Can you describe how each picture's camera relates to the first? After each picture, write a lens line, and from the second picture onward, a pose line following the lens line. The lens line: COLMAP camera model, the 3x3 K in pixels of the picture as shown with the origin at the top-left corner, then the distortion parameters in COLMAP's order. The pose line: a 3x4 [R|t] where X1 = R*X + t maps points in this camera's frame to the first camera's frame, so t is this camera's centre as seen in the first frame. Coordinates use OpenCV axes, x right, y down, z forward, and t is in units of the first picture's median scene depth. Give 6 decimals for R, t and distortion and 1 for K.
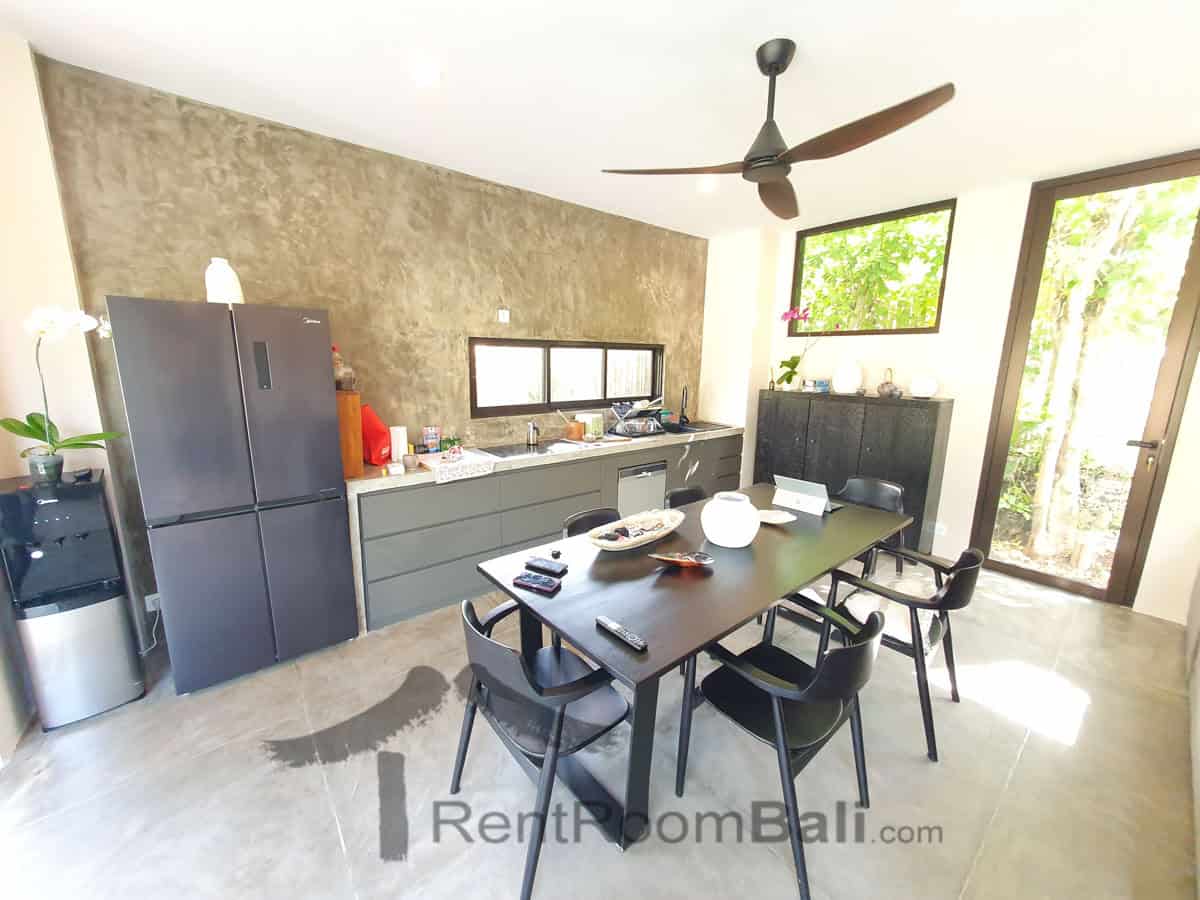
lens RADIAL K [[474.5, 0, 600.0], [0, 474.5, 450.0], [0, 0, 1]] dist [0.004457, -0.000050]
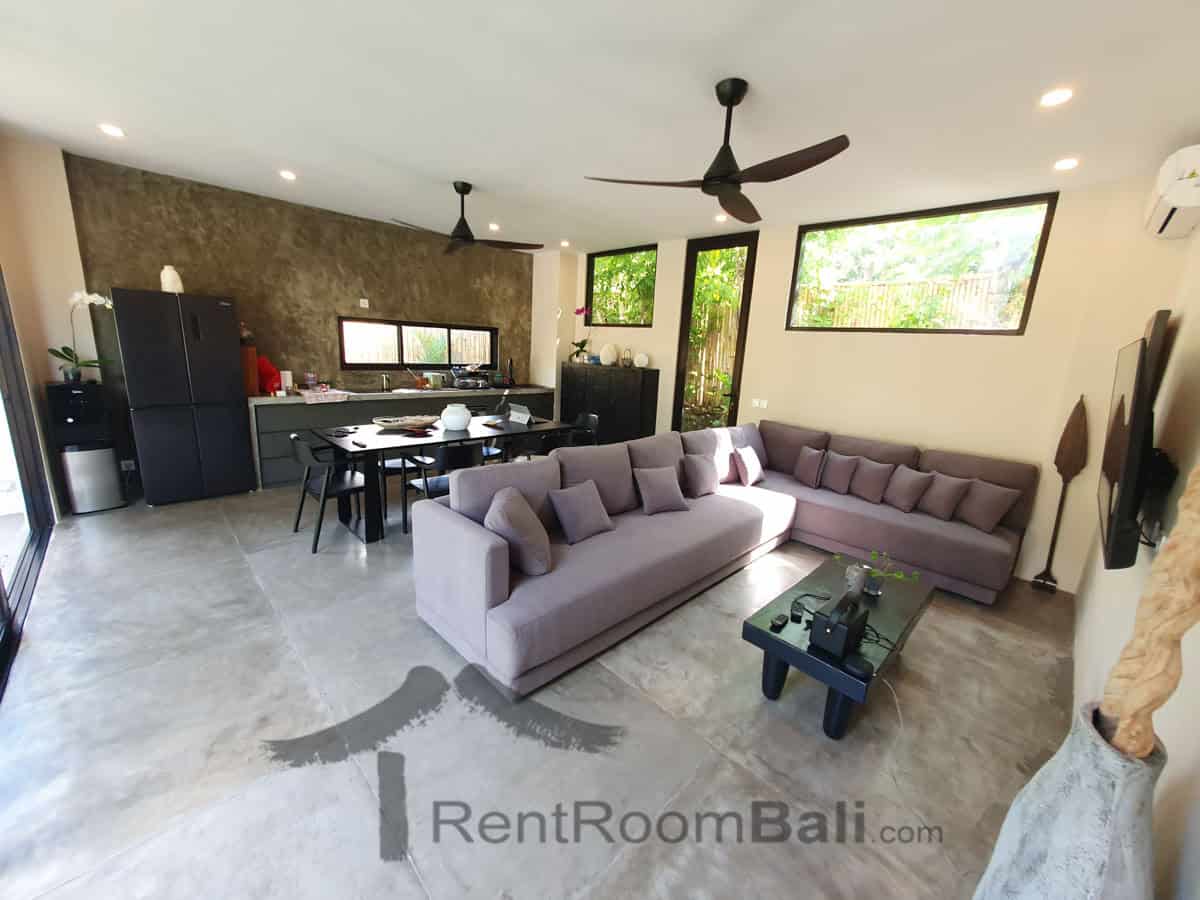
lens RADIAL K [[474.5, 0, 600.0], [0, 474.5, 450.0], [0, 0, 1]] dist [0.004457, -0.000050]
pose [[0.994841, 0.016332, 0.100127, 0.445279], [-0.019214, 0.999427, 0.027883, 0.144145], [-0.099614, -0.029663, 0.994584, -0.665942]]
